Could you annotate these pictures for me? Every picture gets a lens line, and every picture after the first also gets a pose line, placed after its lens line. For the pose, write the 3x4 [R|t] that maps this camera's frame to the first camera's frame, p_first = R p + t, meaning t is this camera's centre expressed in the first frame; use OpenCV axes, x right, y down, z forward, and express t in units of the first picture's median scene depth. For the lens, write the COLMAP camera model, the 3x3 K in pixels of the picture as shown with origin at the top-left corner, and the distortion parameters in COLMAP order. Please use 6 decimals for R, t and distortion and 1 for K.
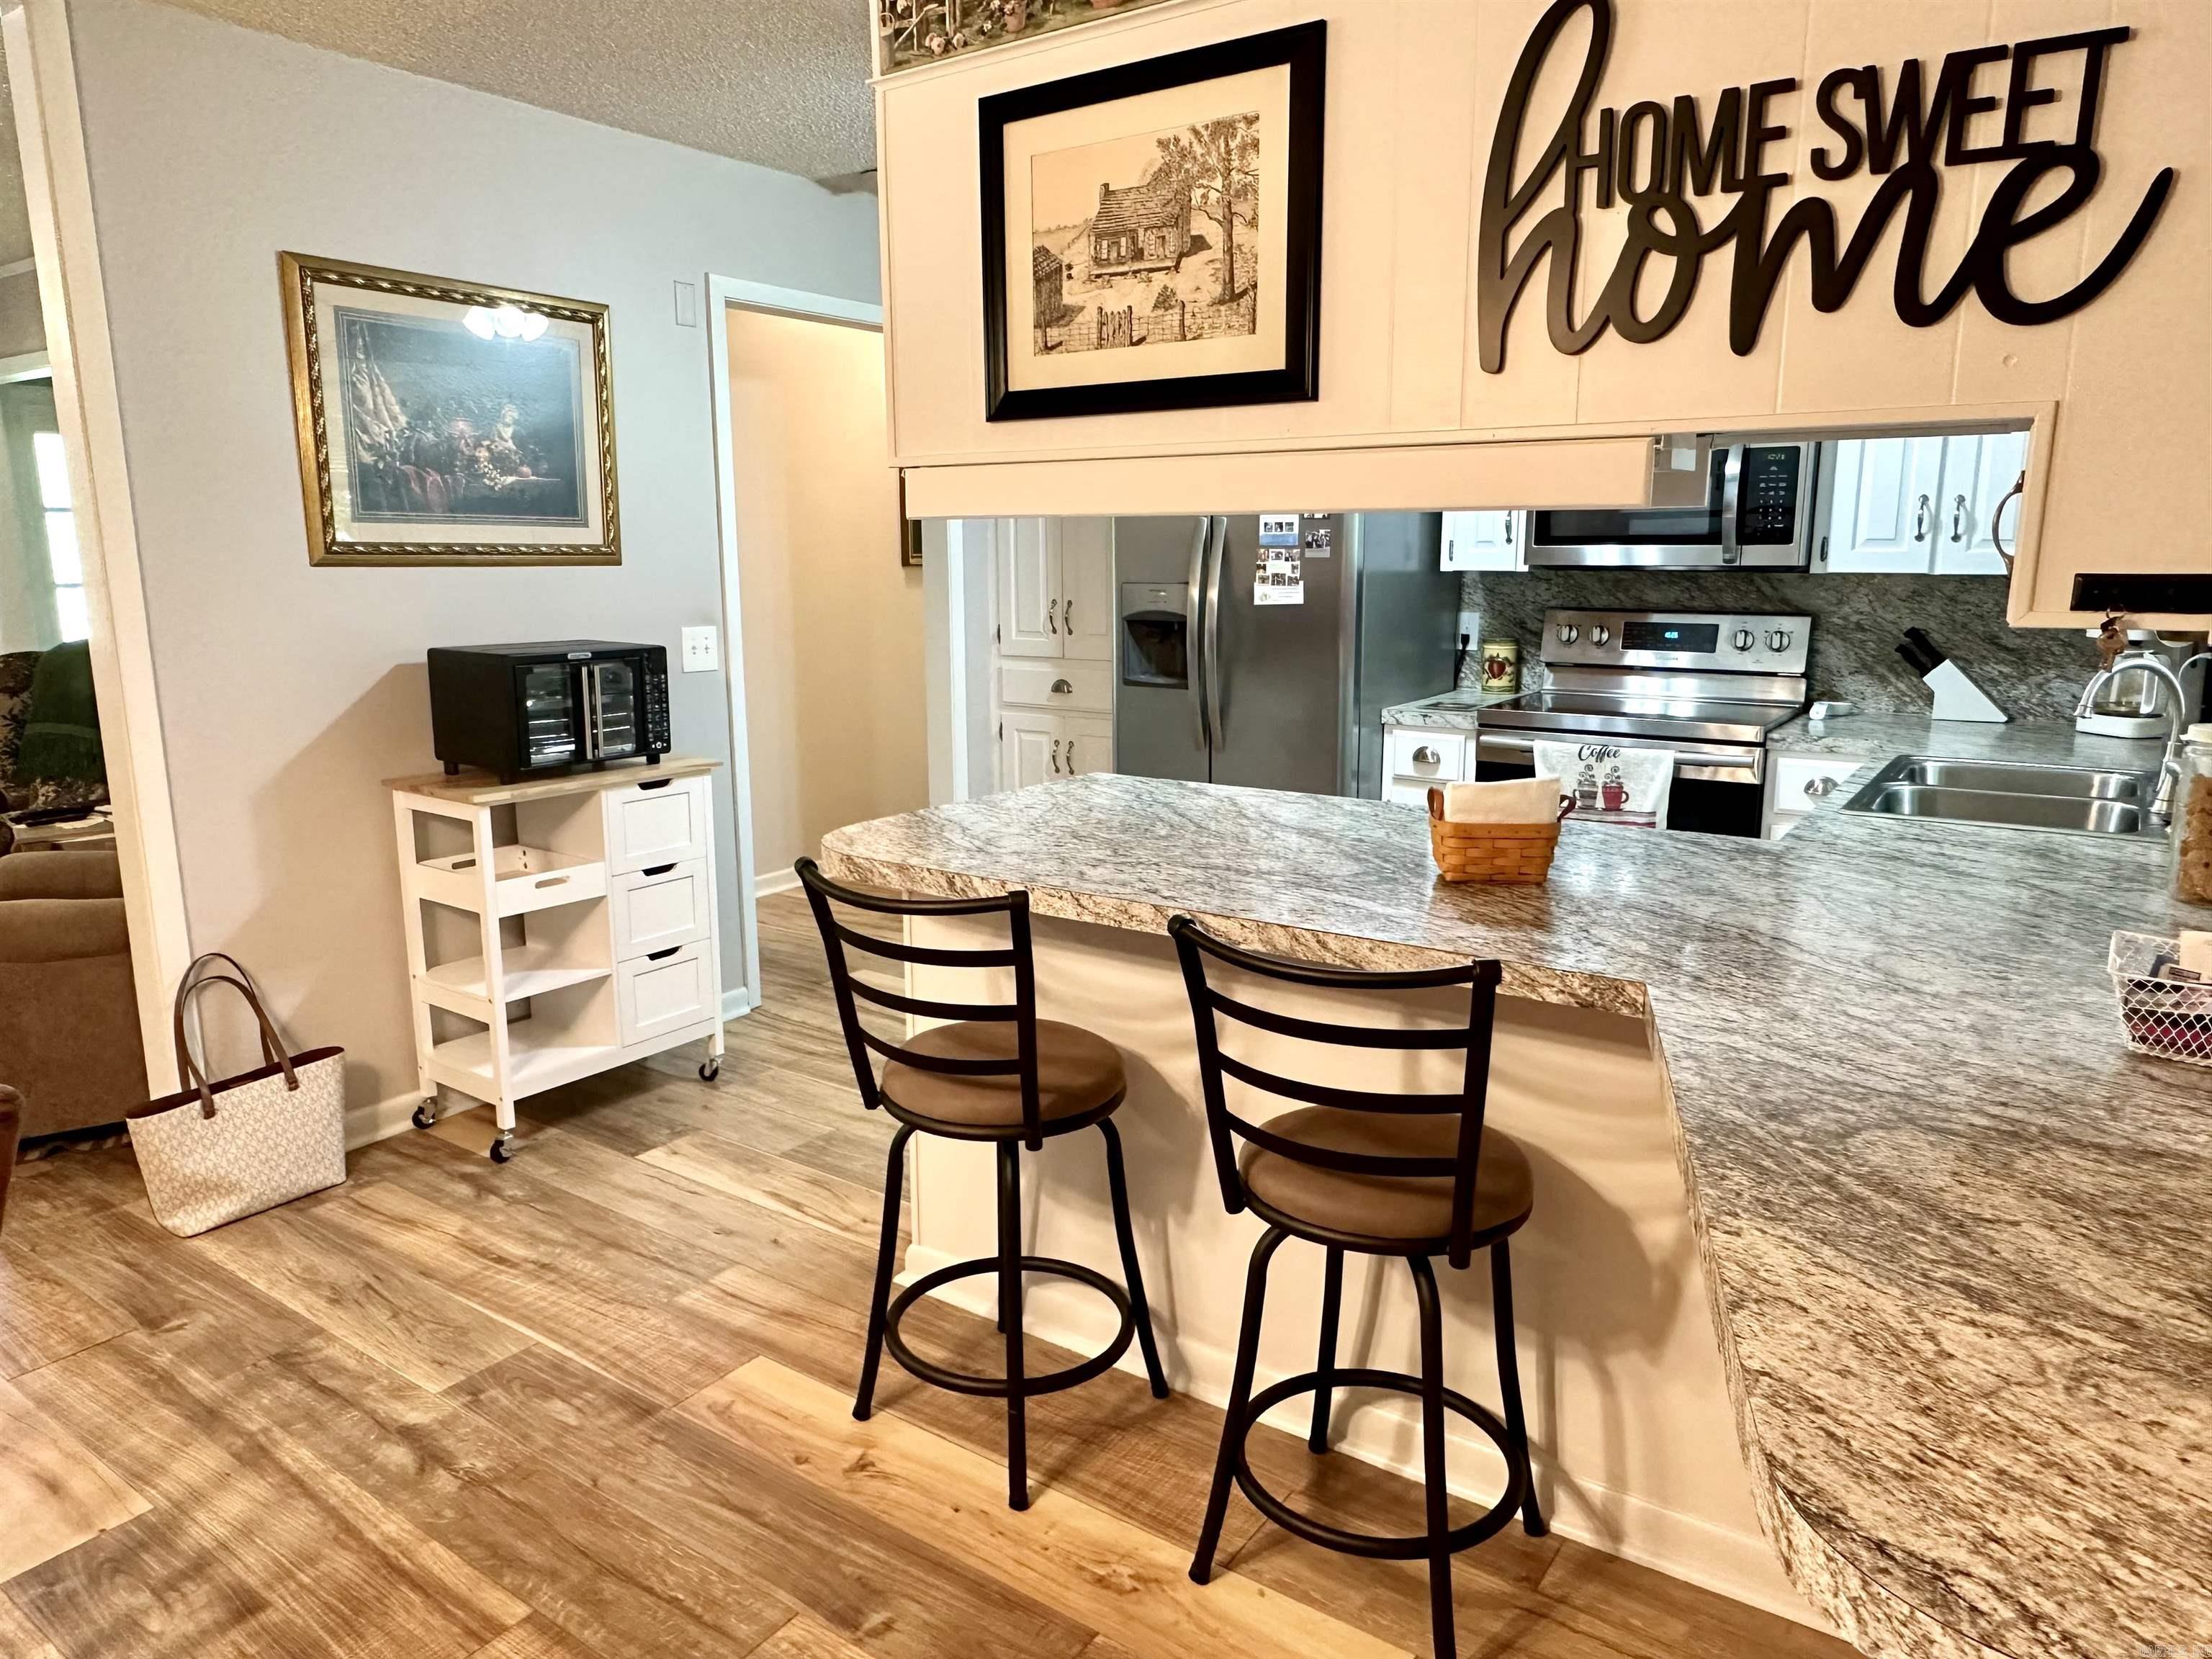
lens RADIAL K [[1435.5, 0, 1098.1], [0, 1435.5, 831.1], [0, 0, 1]] dist [-0.004006, -0.000745]
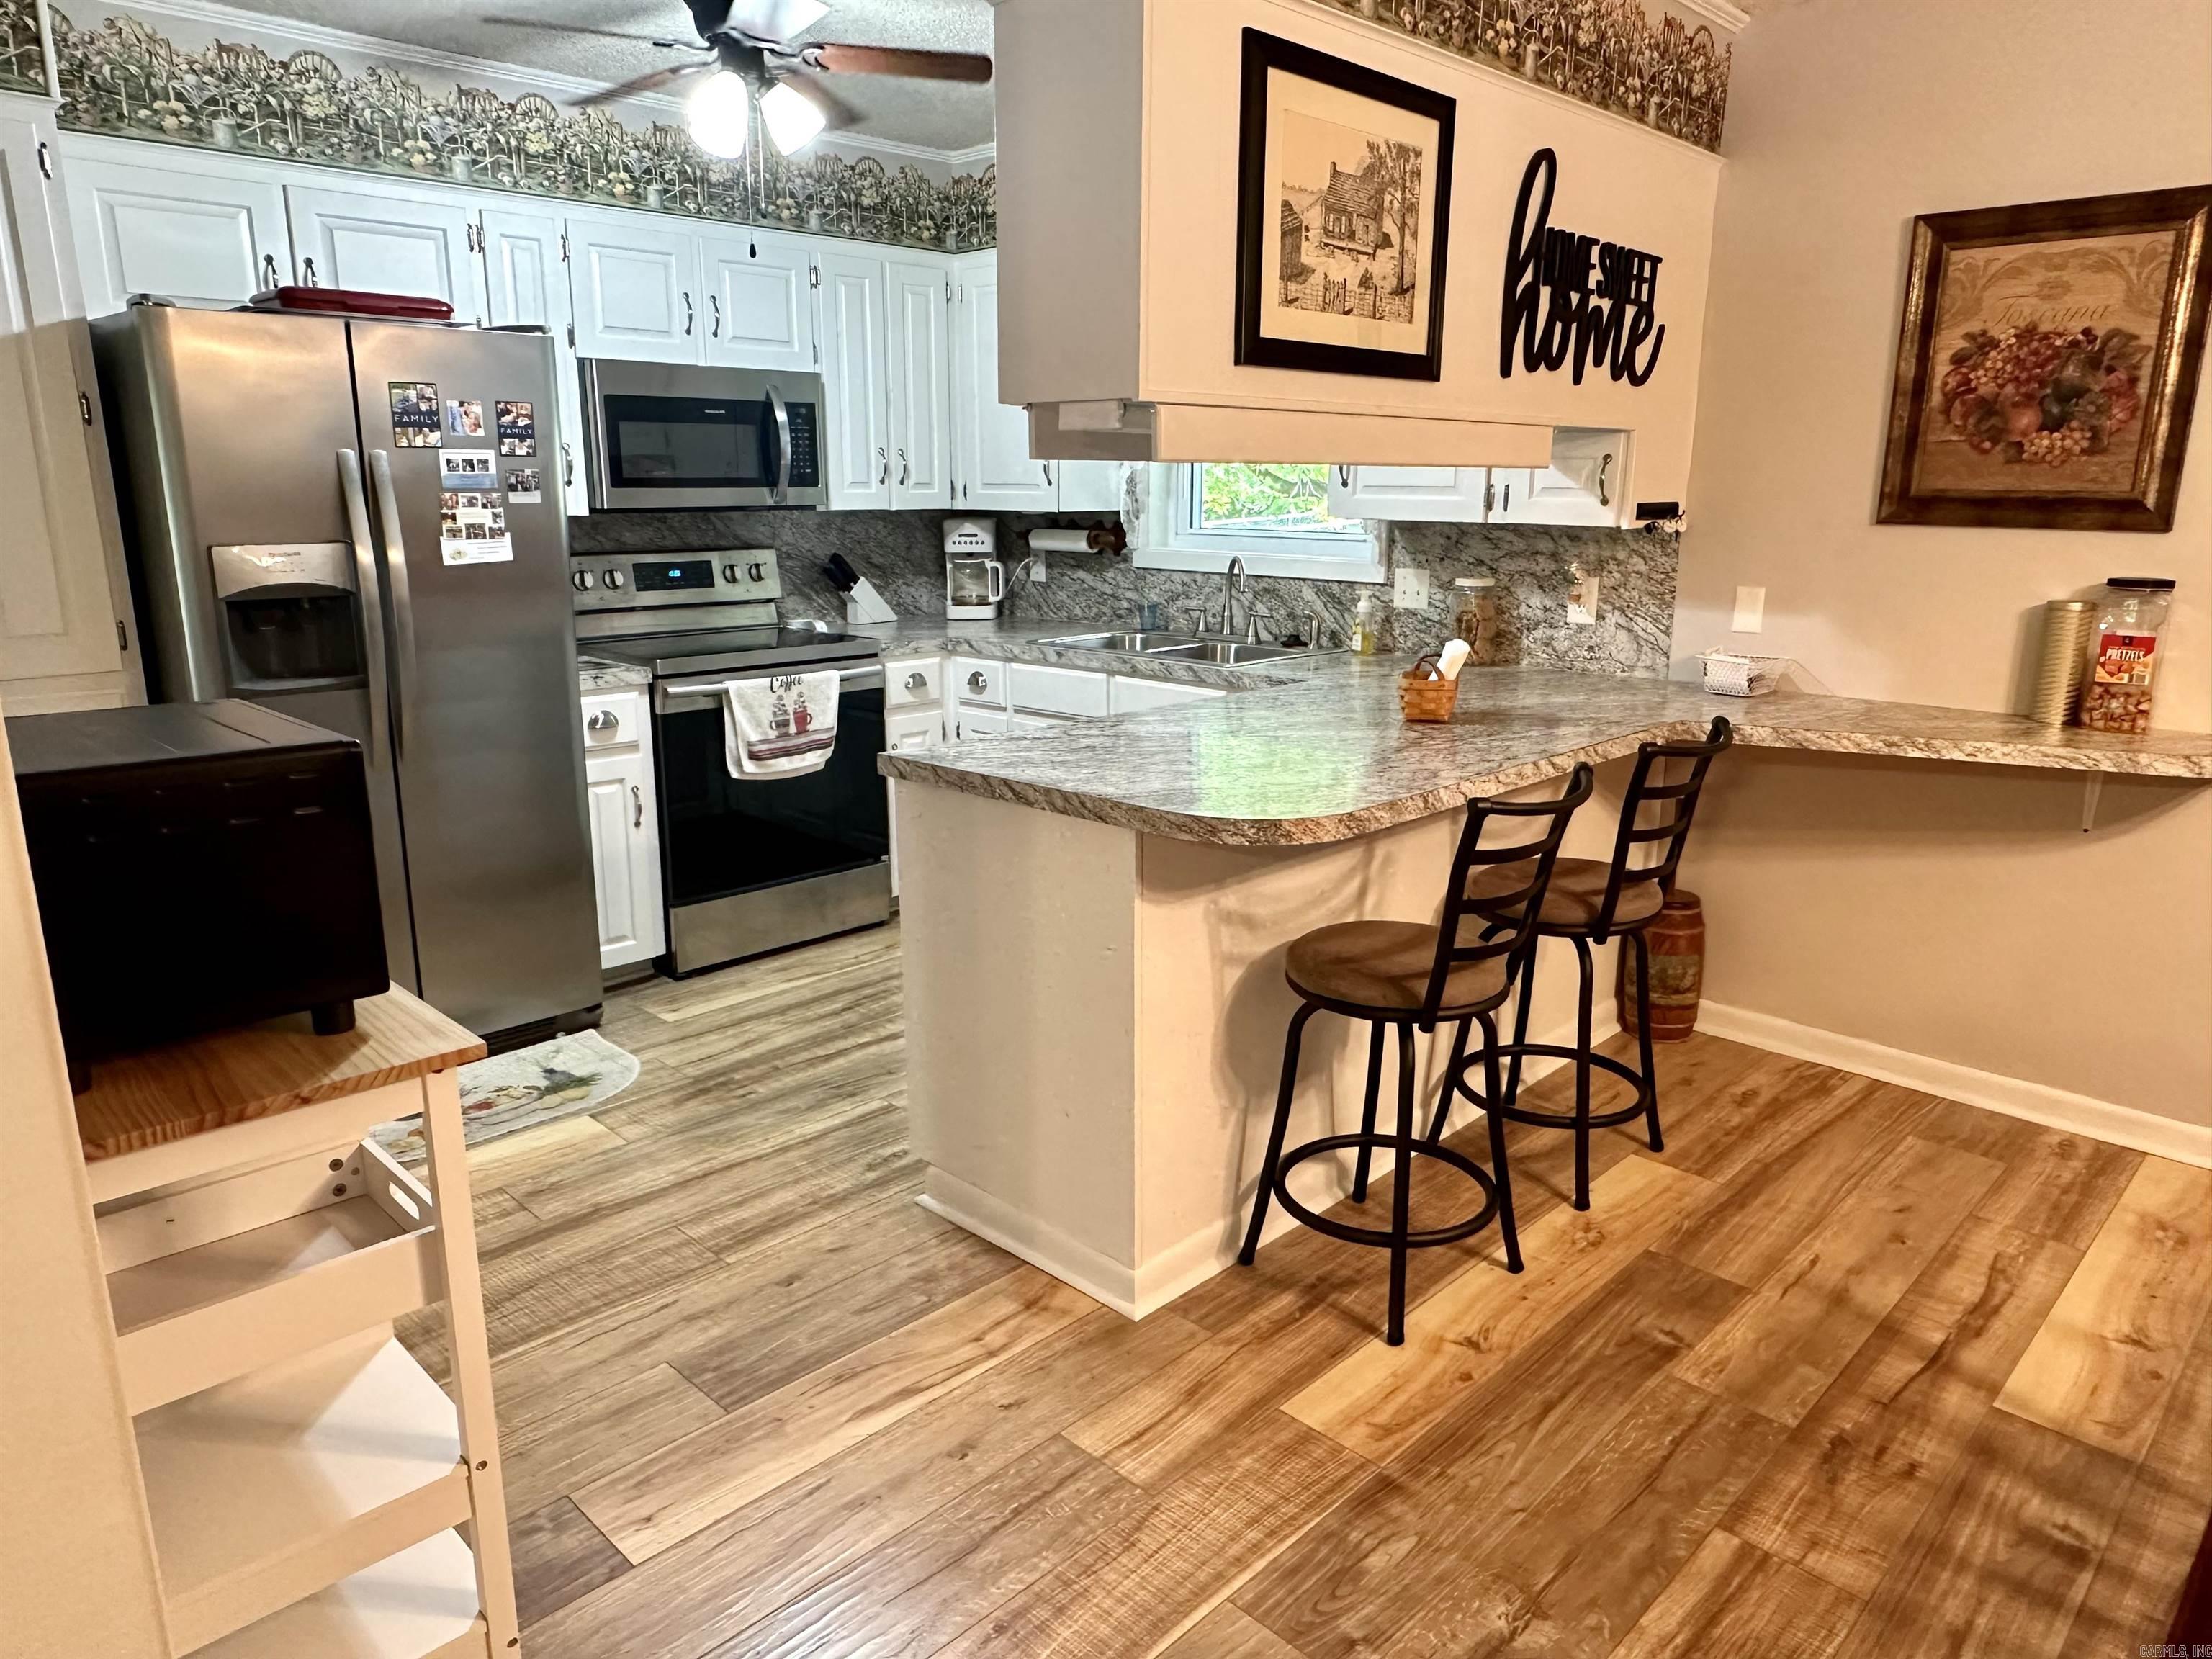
lens RADIAL K [[1435.5, 0, 1113.2], [0, 1435.5, 830.7], [0, 0, 1]] dist [-0.004006, -0.000745]
pose [[0.165409, -0.230933, 0.958806, -1.149104], [0.191309, 0.961245, 0.198517, -0.197717], [-0.967492, 0.150591, 0.203178, 0.970020]]
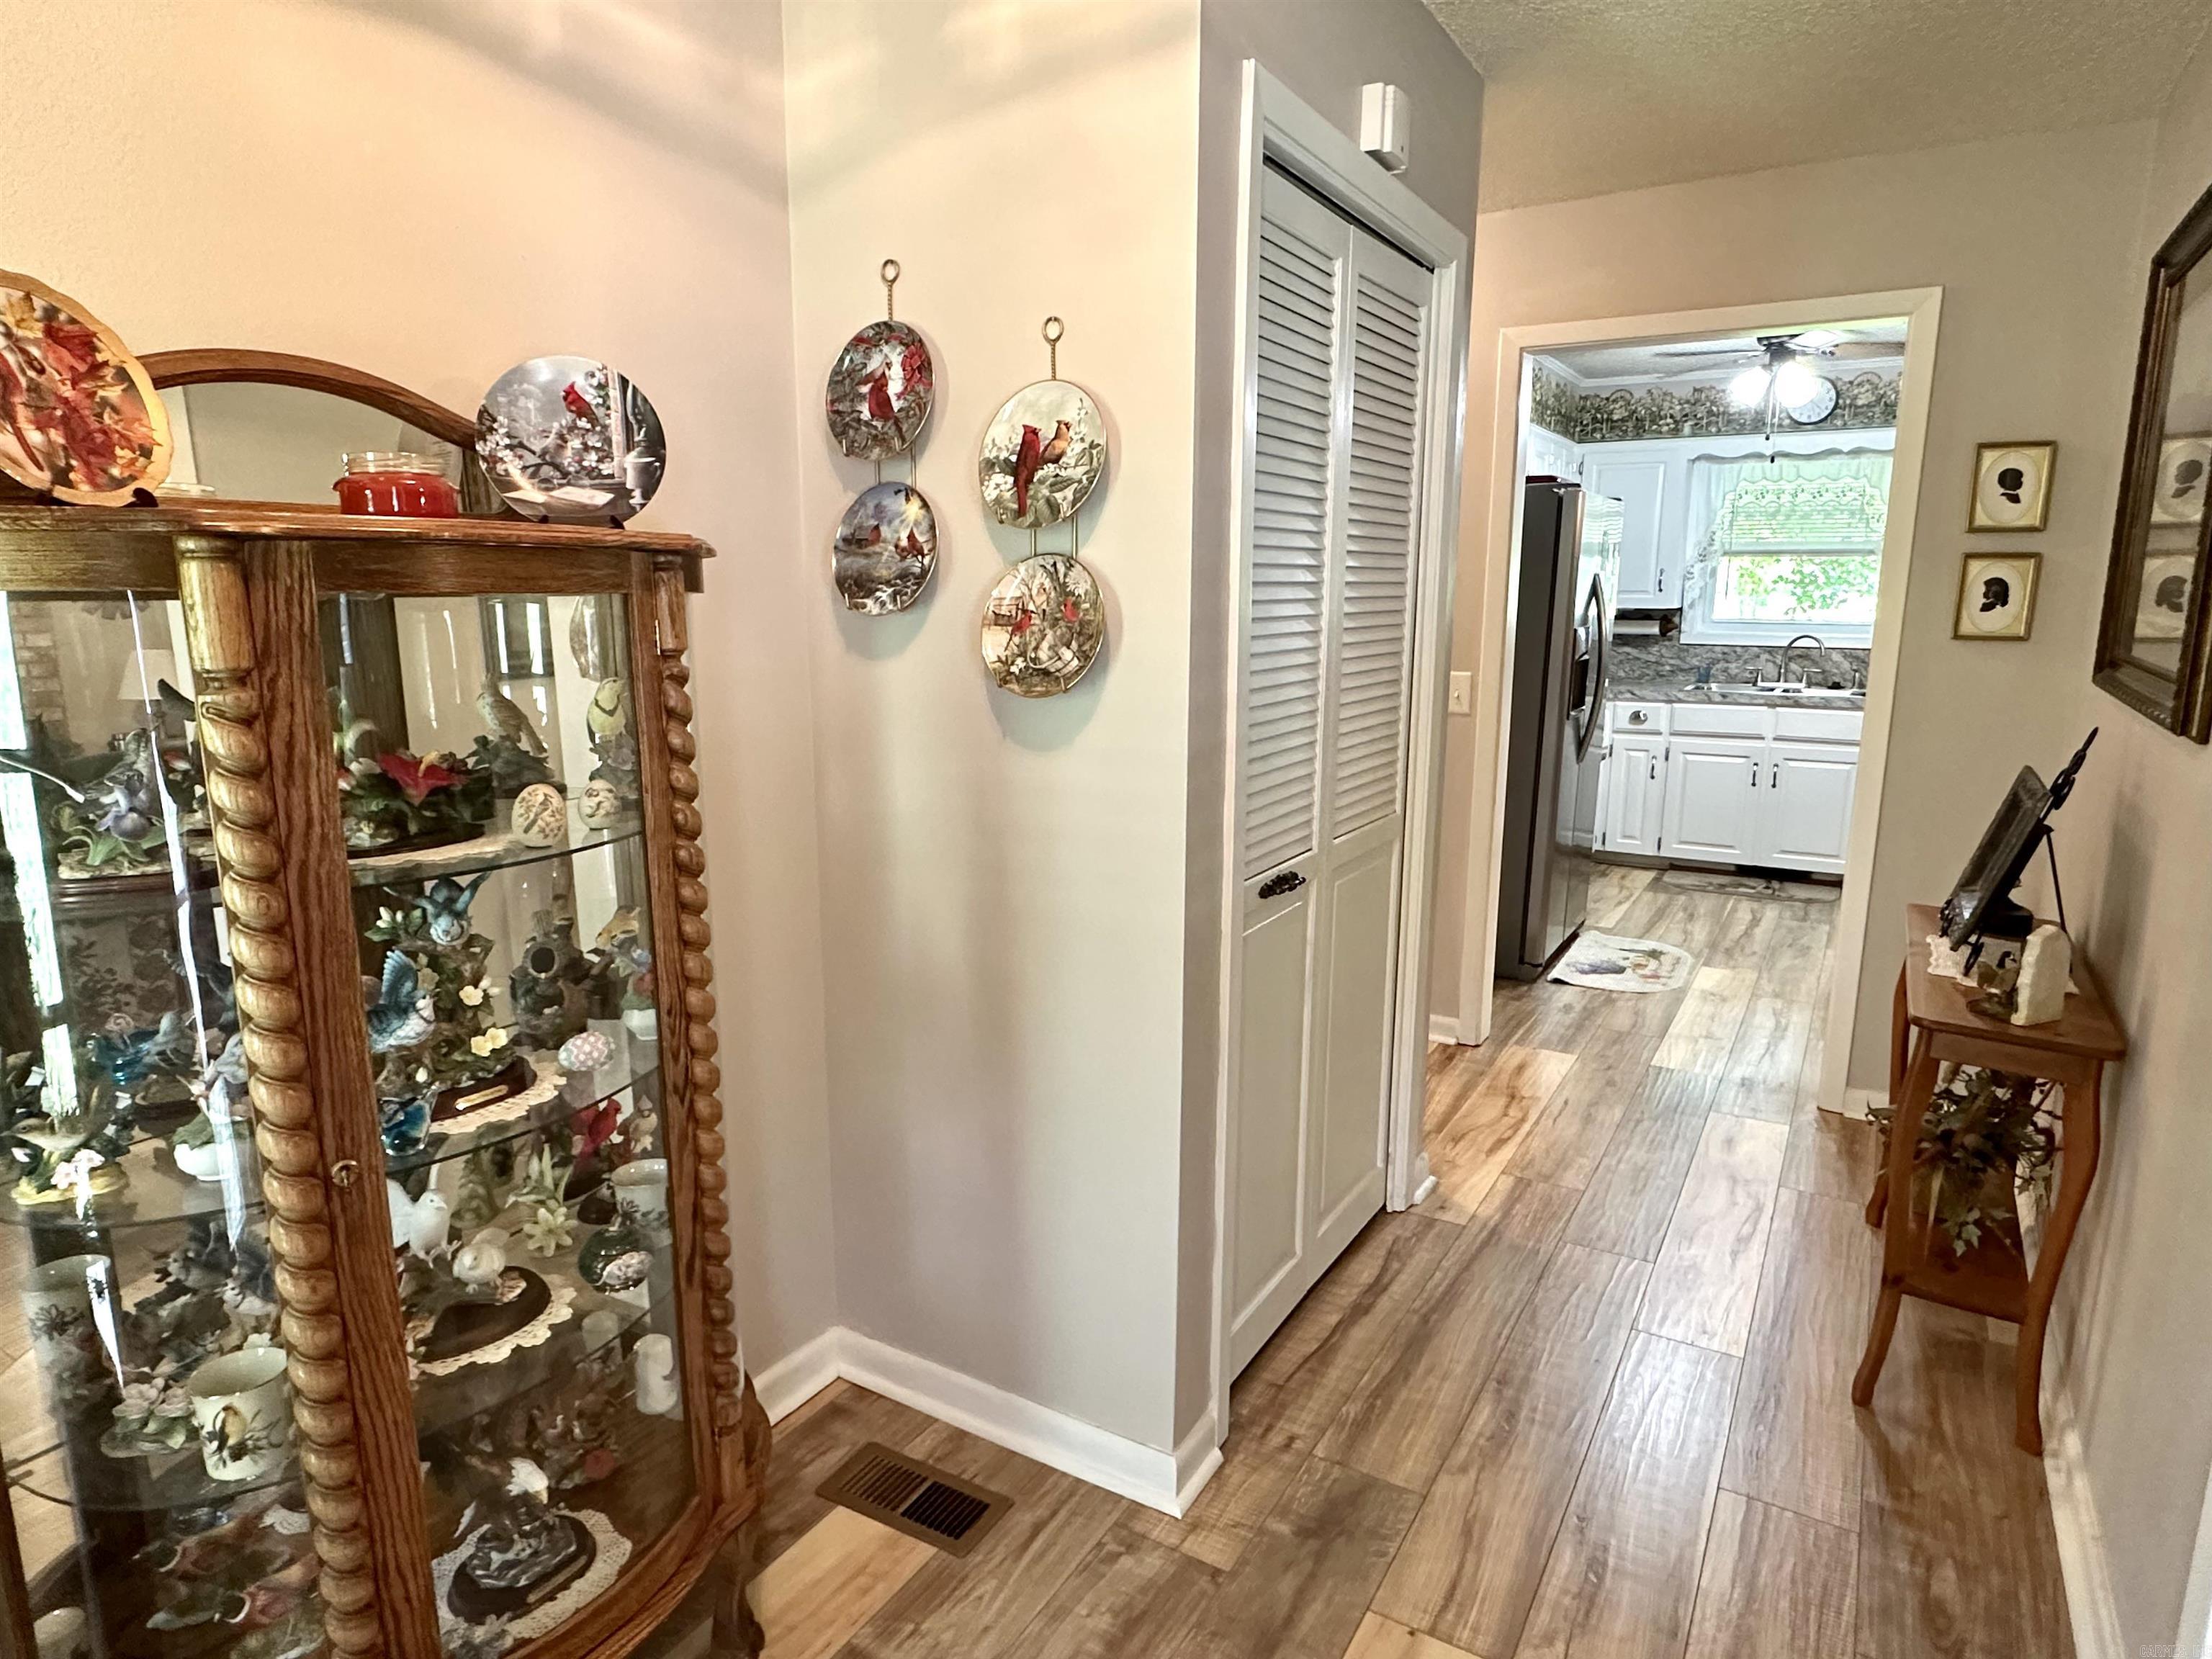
lens RADIAL K [[1299.6, 0, 1056.9], [0, 1299.6, 849.2], [0, 0, 1]] dist [-0.019764, 0.003577]
pose [[-0.041532, -0.201201, 0.978669, -2.000627], [0.201665, 0.957666, 0.205441, -0.606510], [-0.978574, 0.205896, 0.000802, 2.875733]]
